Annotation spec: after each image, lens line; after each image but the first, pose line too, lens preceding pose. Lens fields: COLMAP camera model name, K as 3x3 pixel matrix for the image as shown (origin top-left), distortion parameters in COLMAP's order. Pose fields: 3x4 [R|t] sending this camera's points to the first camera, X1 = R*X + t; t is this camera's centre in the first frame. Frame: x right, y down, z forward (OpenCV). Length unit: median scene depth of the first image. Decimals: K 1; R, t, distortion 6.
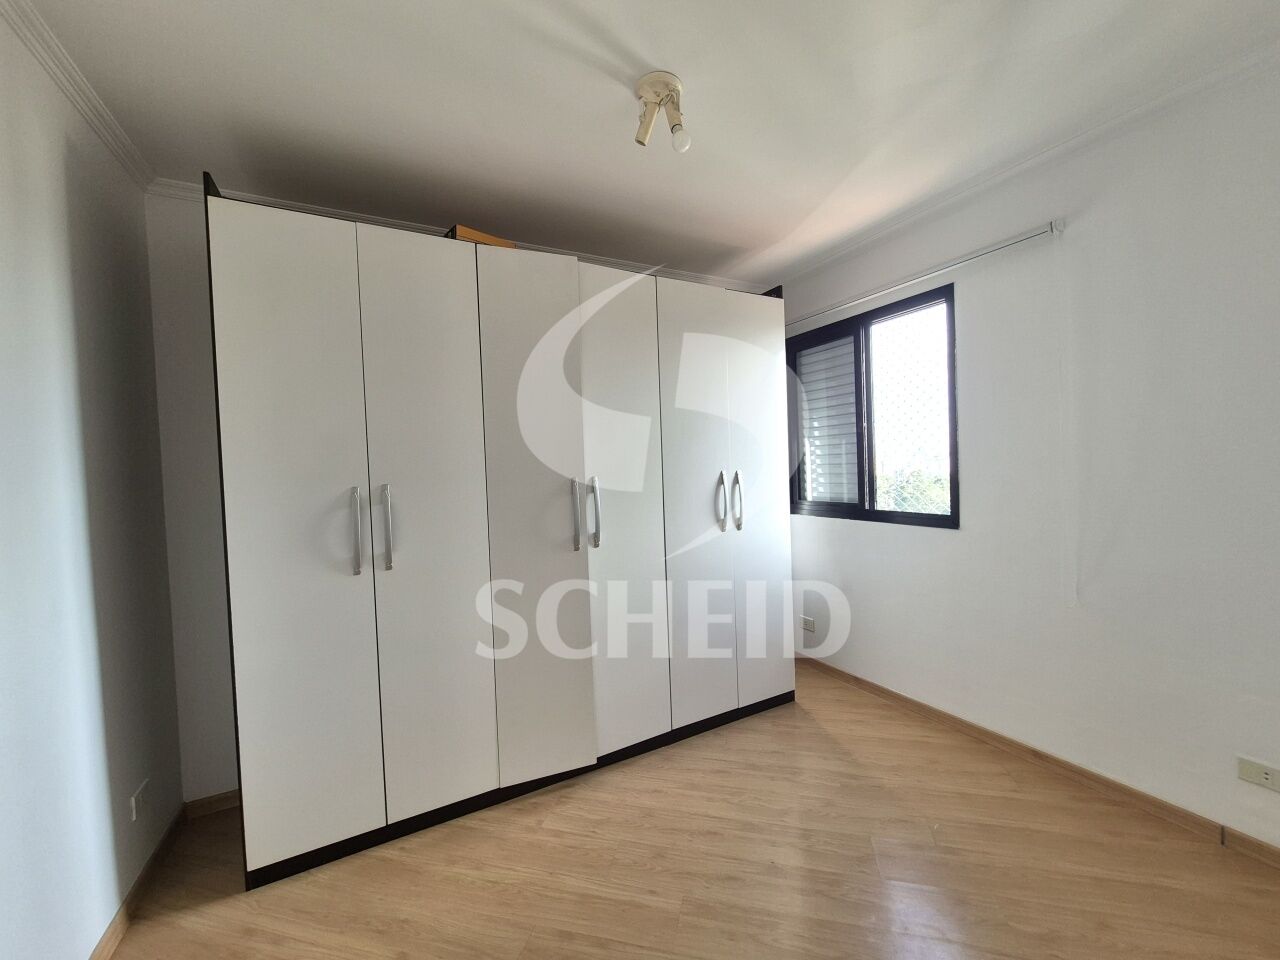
lens RADIAL K [[508.0, 0, 641.4], [0, 508.0, 480.2], [0, 0, 1]] dist [0.001143, 0.000109]
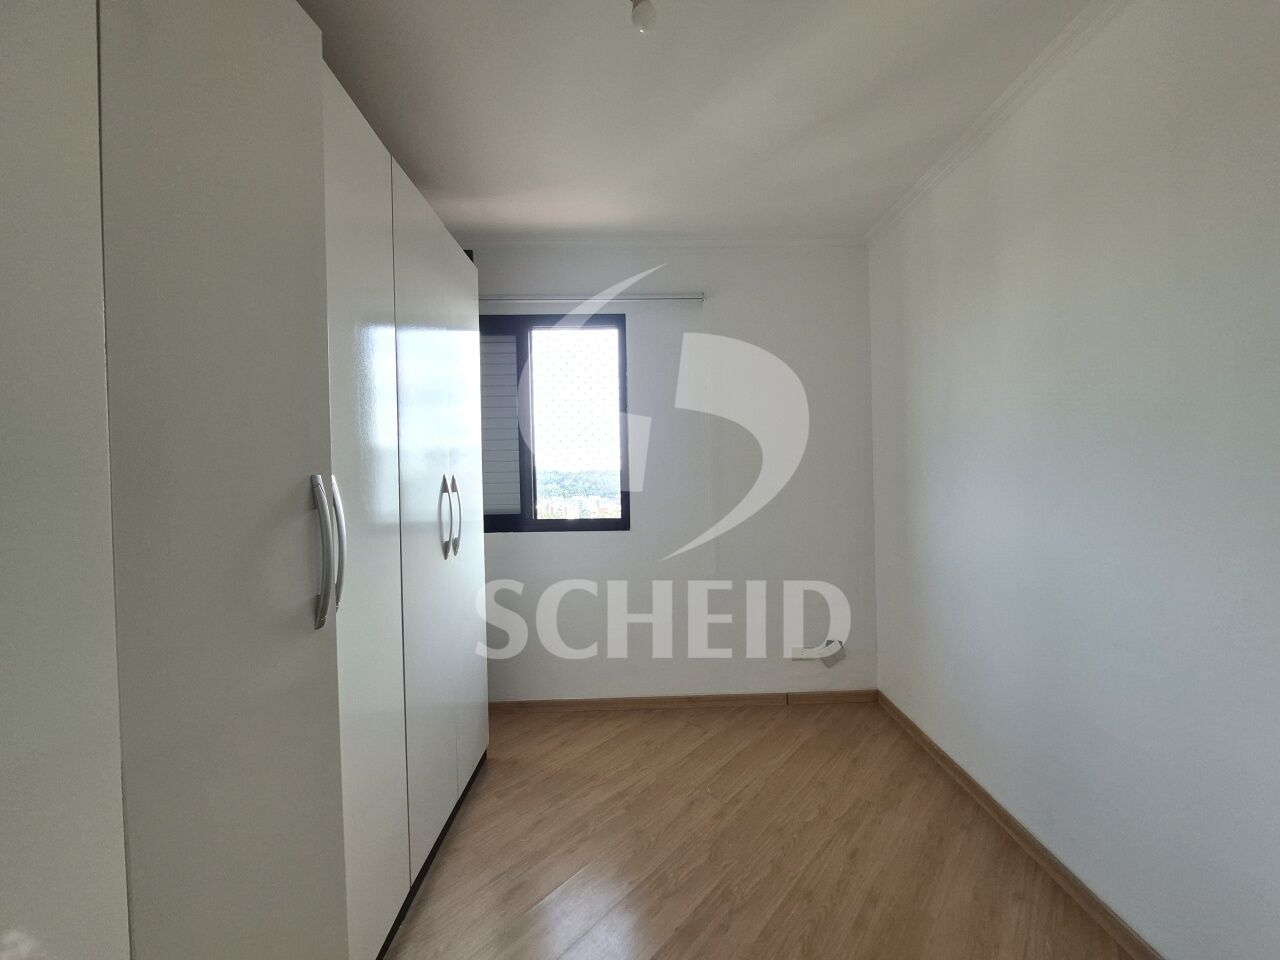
lens RADIAL K [[508.0, 0, 640.0], [0, 508.0, 485.6], [0, 0, 1]] dist [0.001143, 0.000109]
pose [[0.448708, 0.007536, 0.893647, -0.419783], [0.023632, 0.999515, -0.020295, 0.022002], [-0.893366, 0.030225, 0.448312, 0.513888]]
